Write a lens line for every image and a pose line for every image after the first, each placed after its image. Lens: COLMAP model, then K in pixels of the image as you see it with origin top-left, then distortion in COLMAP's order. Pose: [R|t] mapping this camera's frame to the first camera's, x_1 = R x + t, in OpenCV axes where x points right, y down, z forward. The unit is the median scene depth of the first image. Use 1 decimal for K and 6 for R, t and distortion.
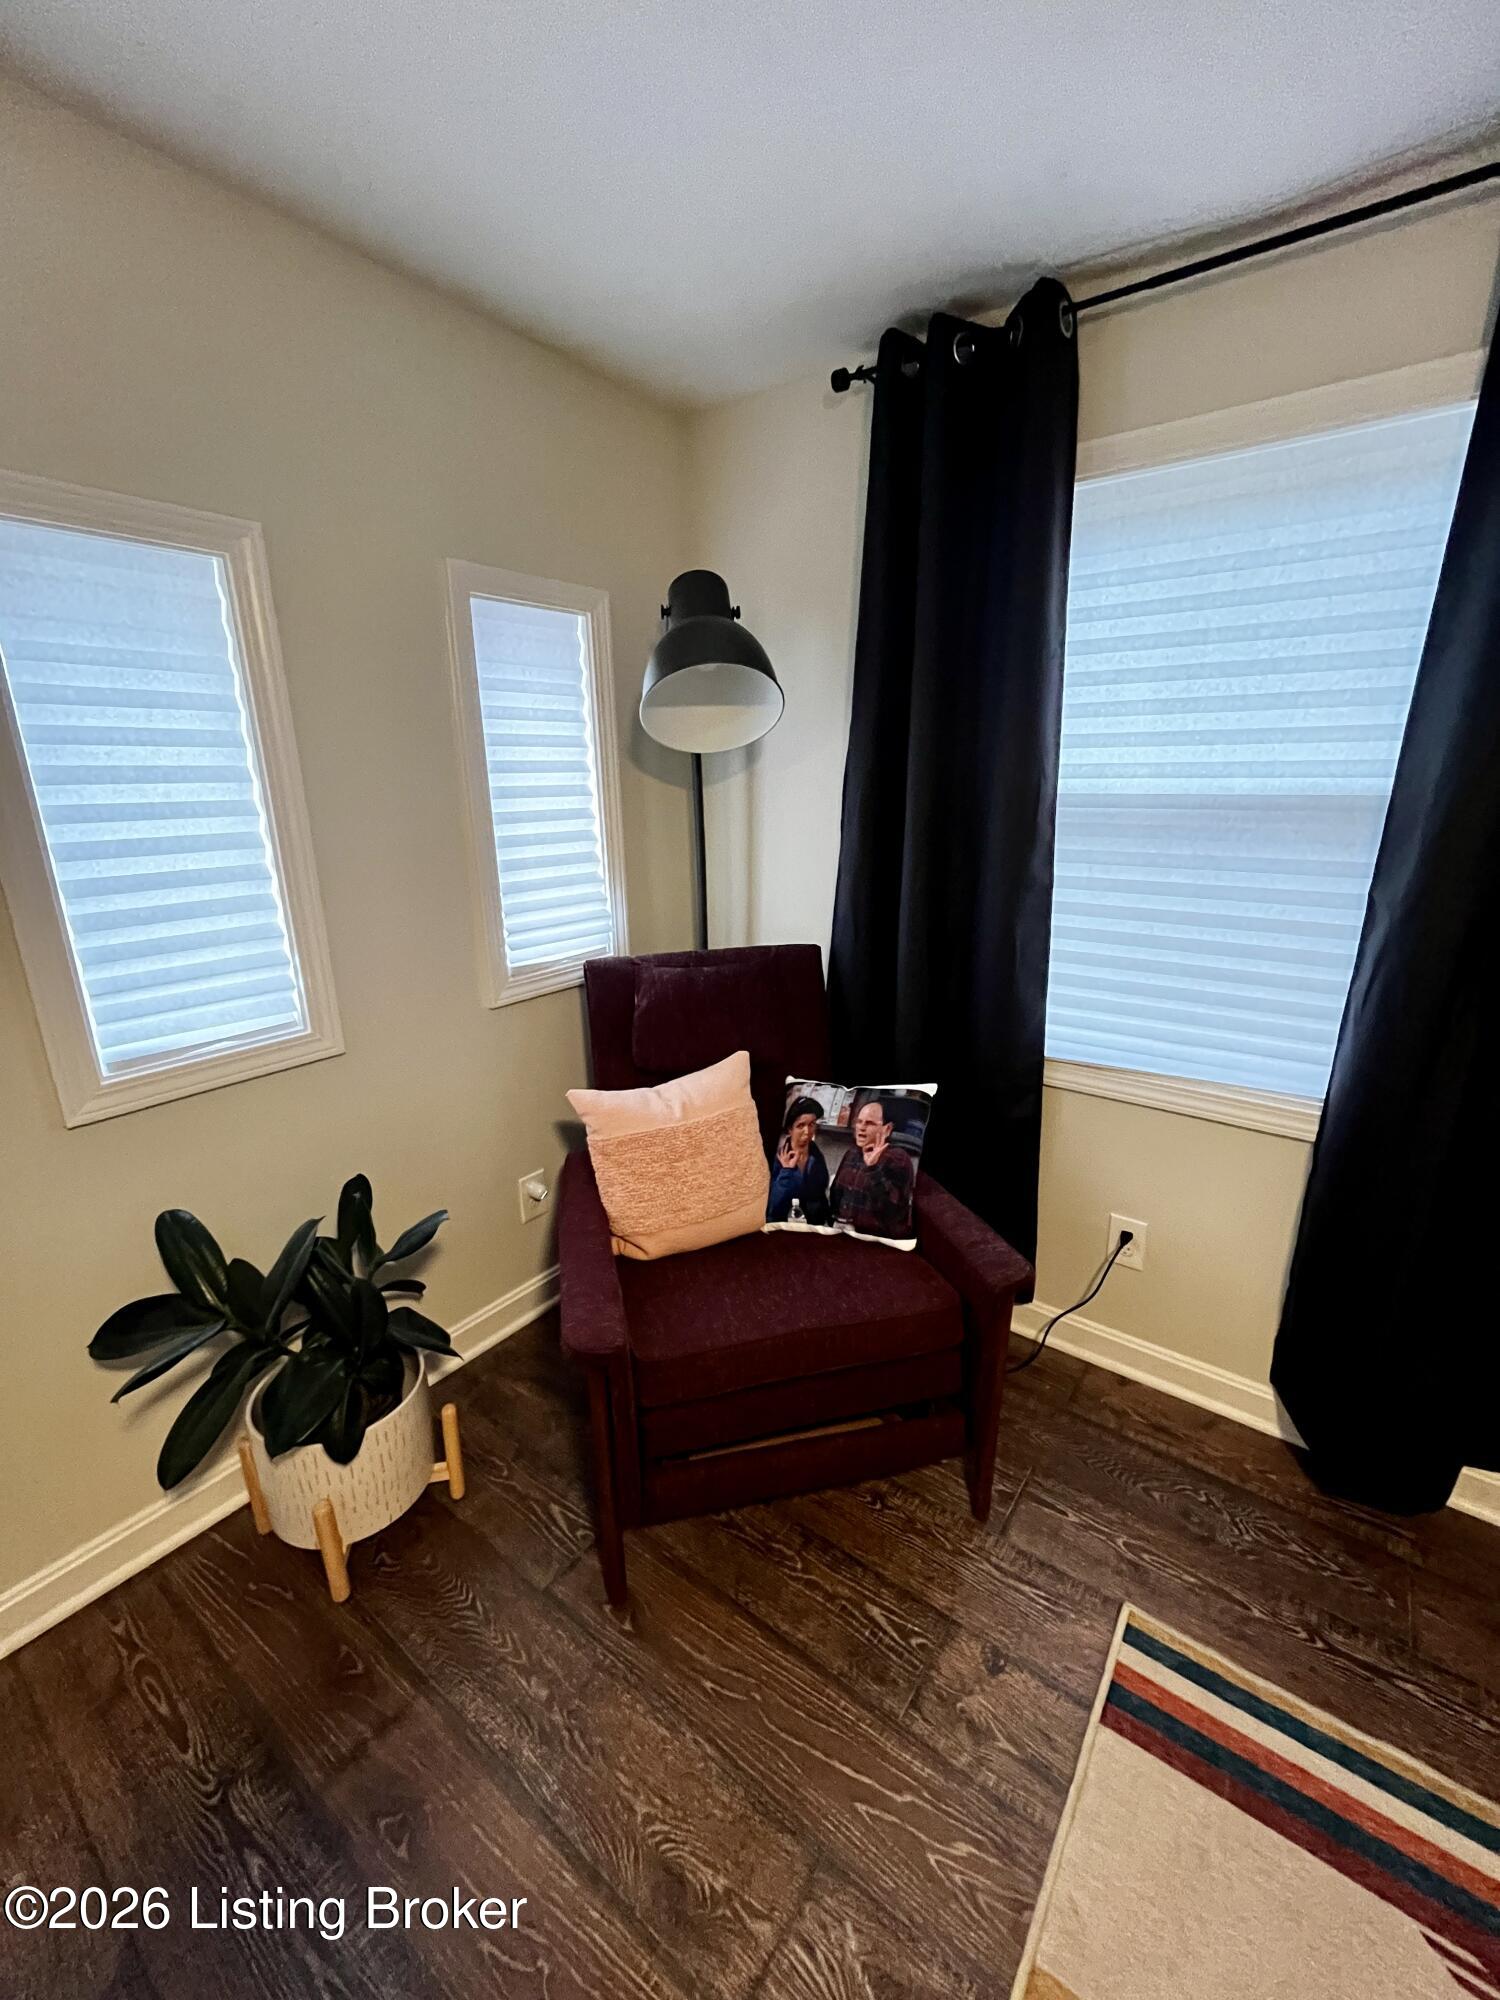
lens RADIAL K [[808.6, 0, 750.0], [0, 808.6, 1000.0], [0, 0, 1]] dist [-0.002475, 0.000122]
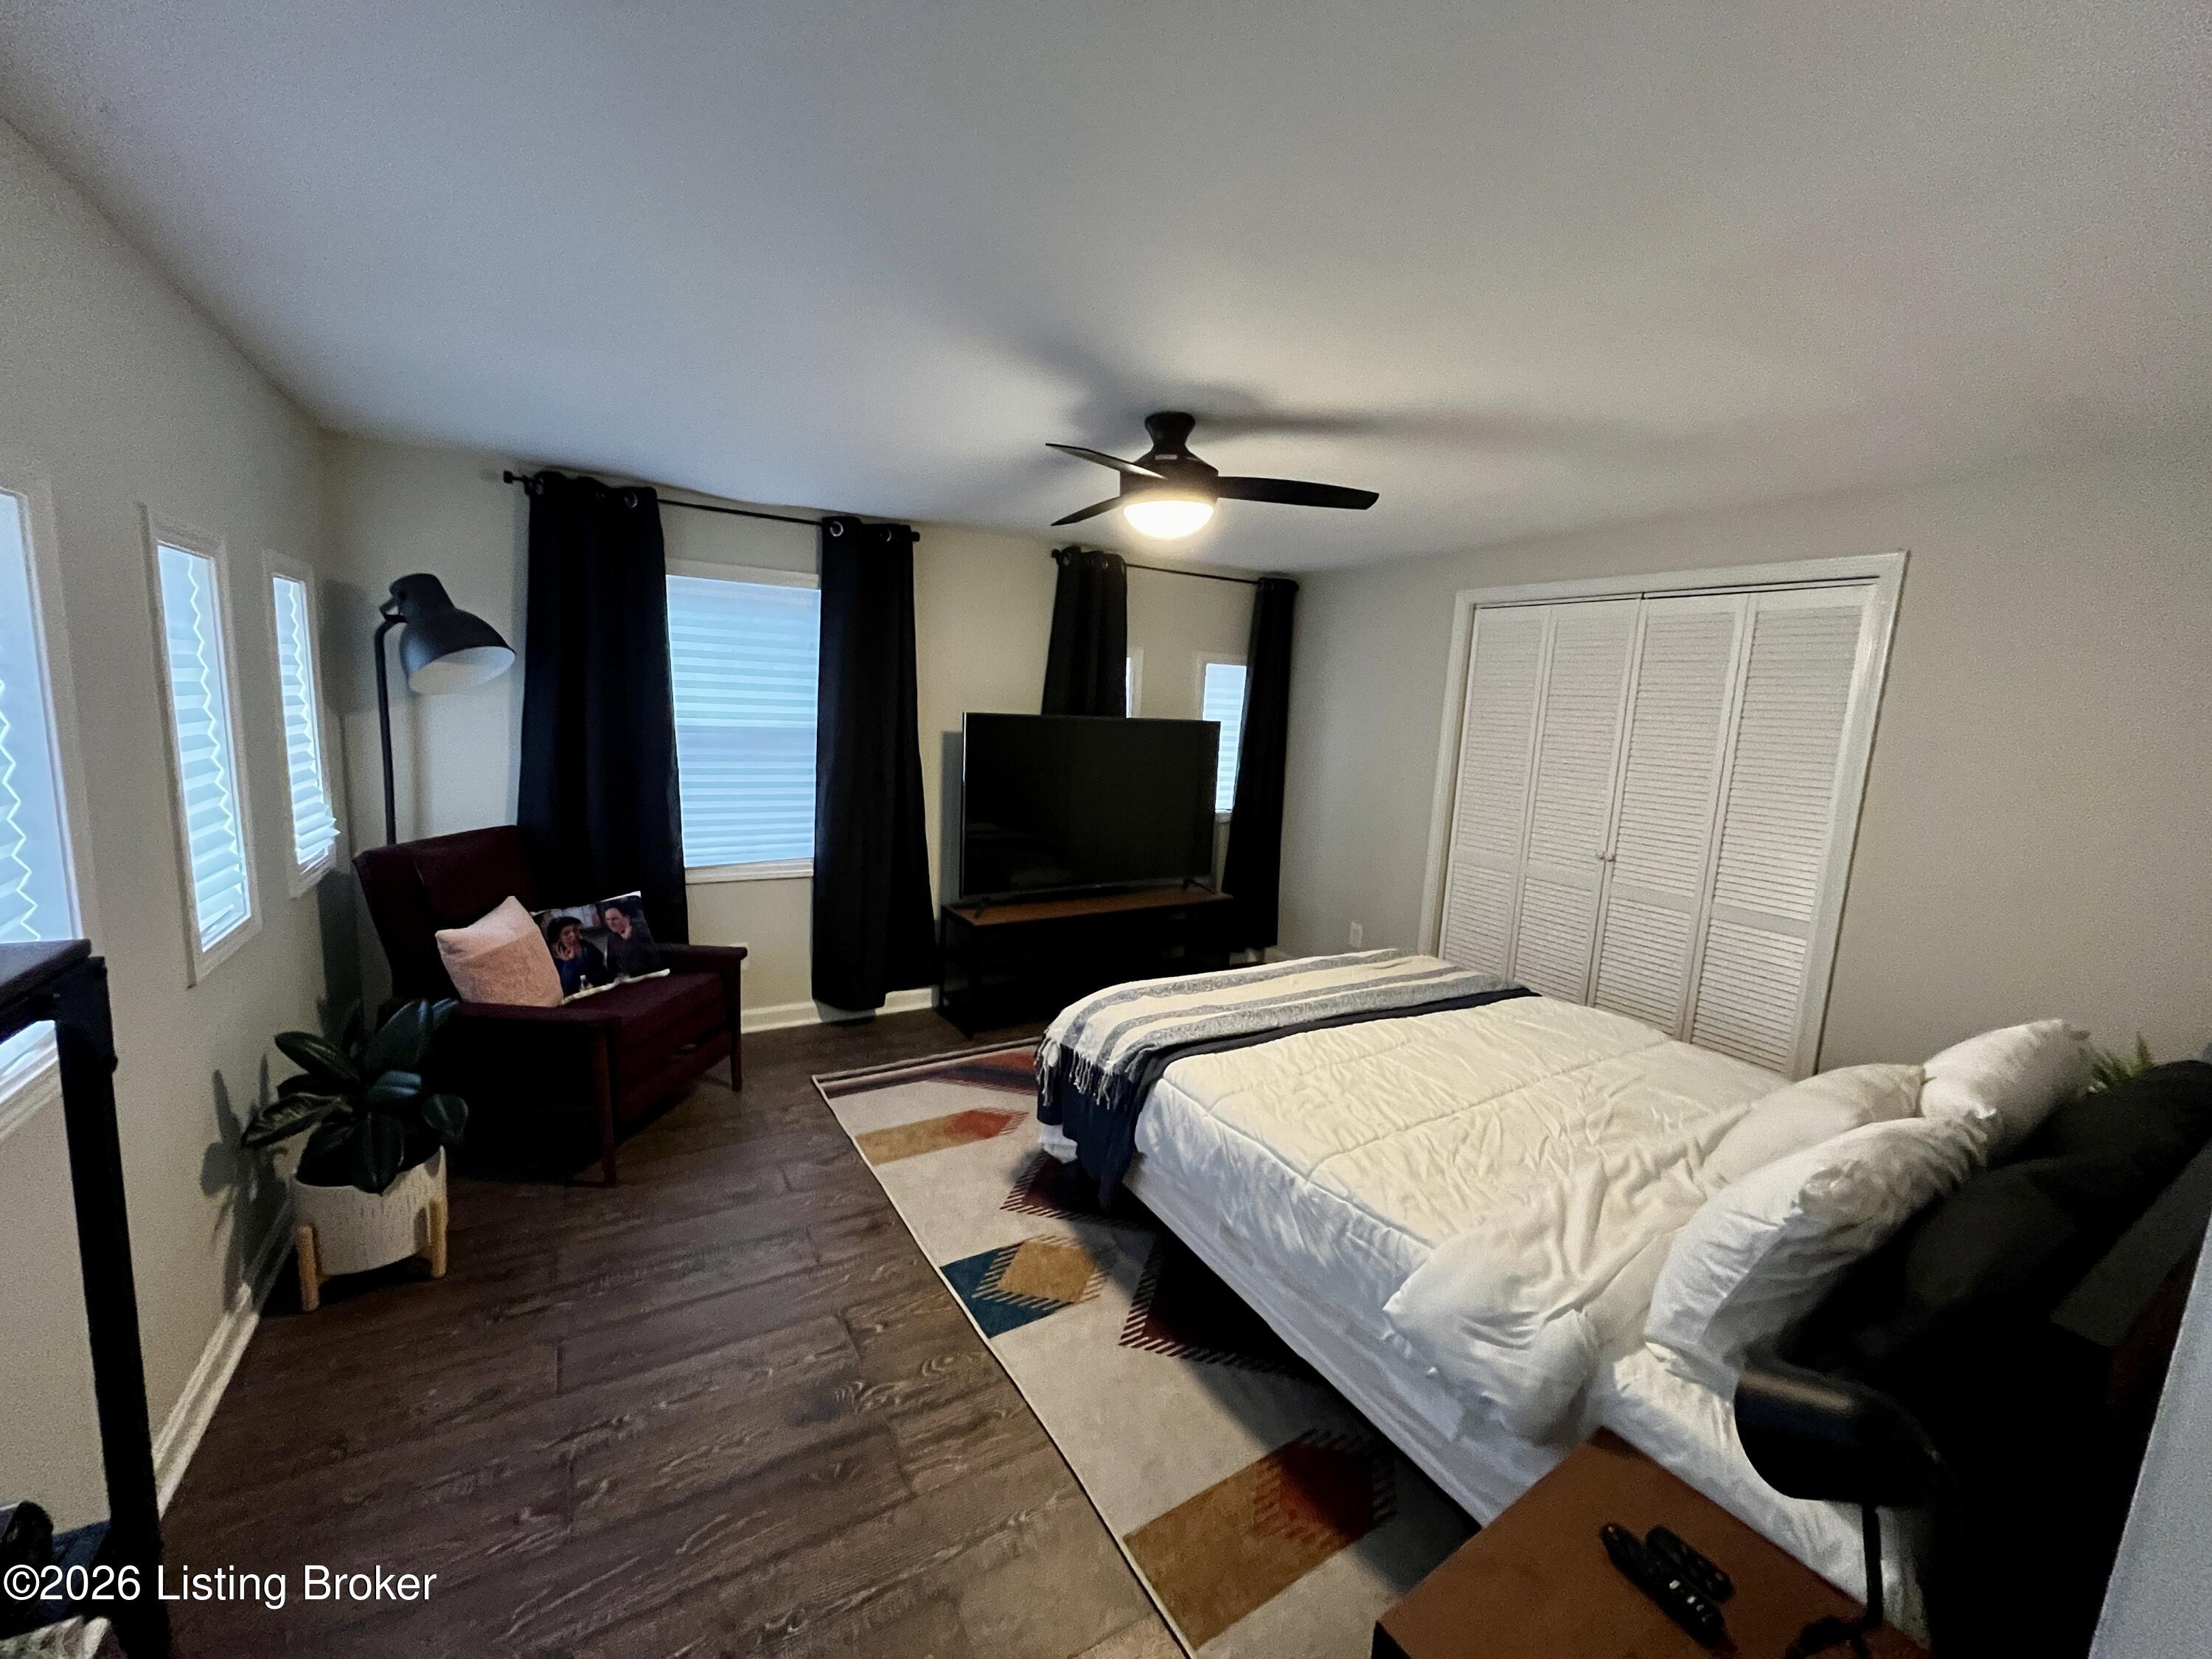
lens RADIAL K [[894.3, 0, 1106.0], [0, 894.3, 829.5], [0, 0, 1]] dist [-0.002475, 0.000122]
pose [[0.374012, -0.103398, 0.921642, -1.160723], [0.199985, 0.979378, 0.028719, 0.122985], [-0.905605, 0.173573, 0.386977, -0.667652]]
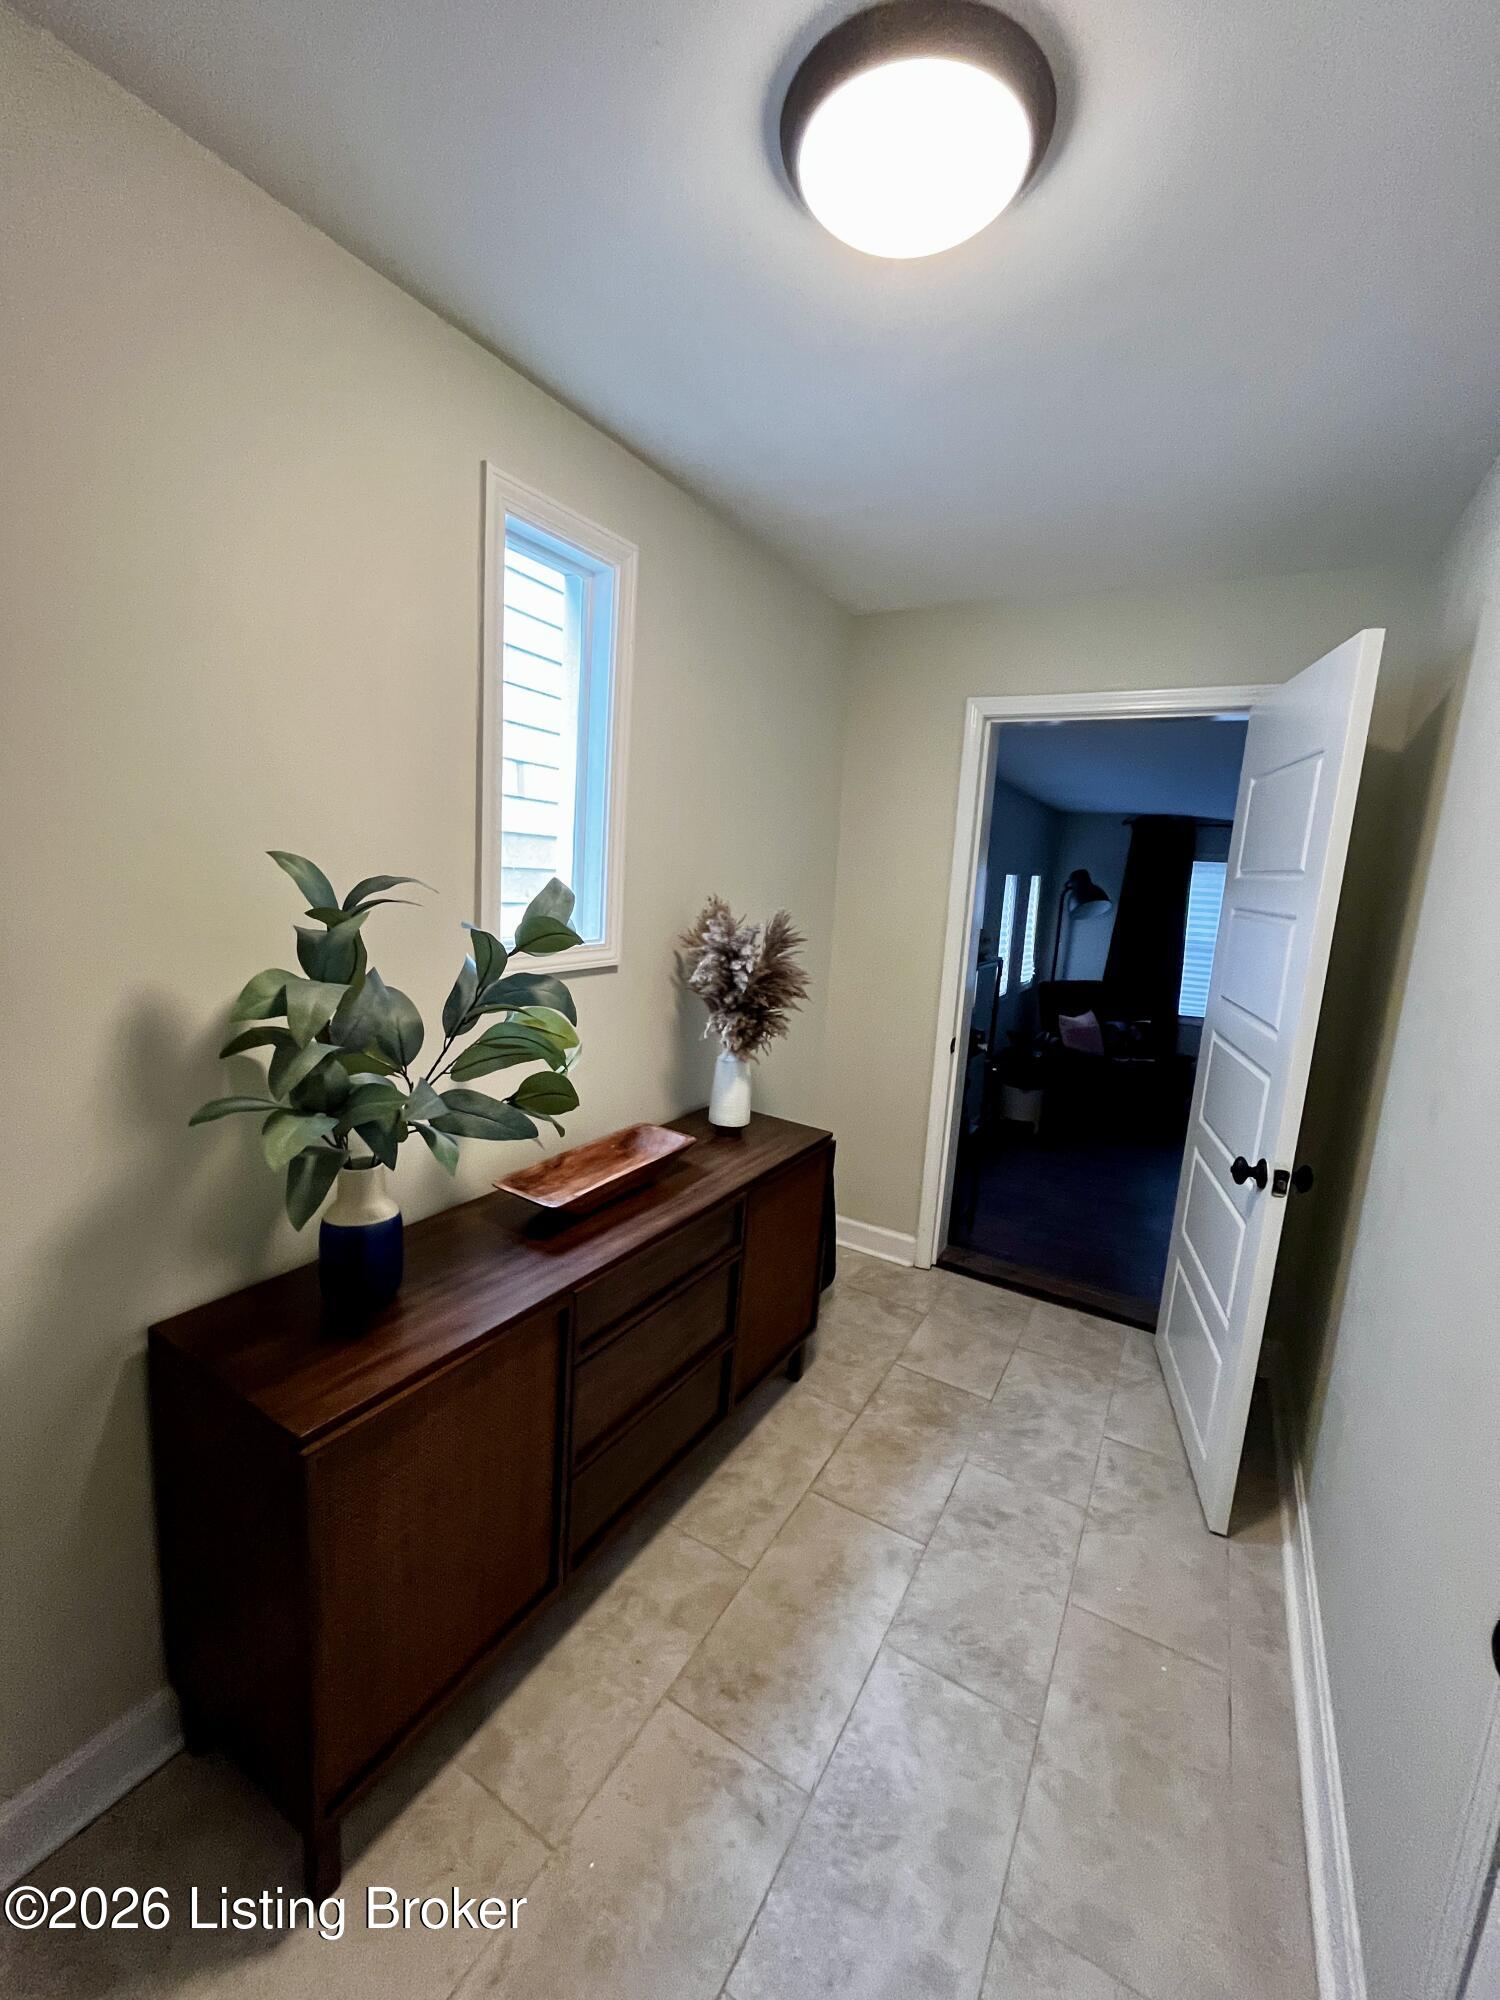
lens RADIAL K [[808.6, 0, 750.0], [0, 808.6, 1000.0], [0, 0, 1]] dist [-0.002475, 0.000122]
pose [[0.992023, 0.052682, 0.114525, -1.881572], [-0.037512, 0.990699, -0.130796, 0.539213], [-0.120350, 0.125457, 0.984772, -2.205747]]
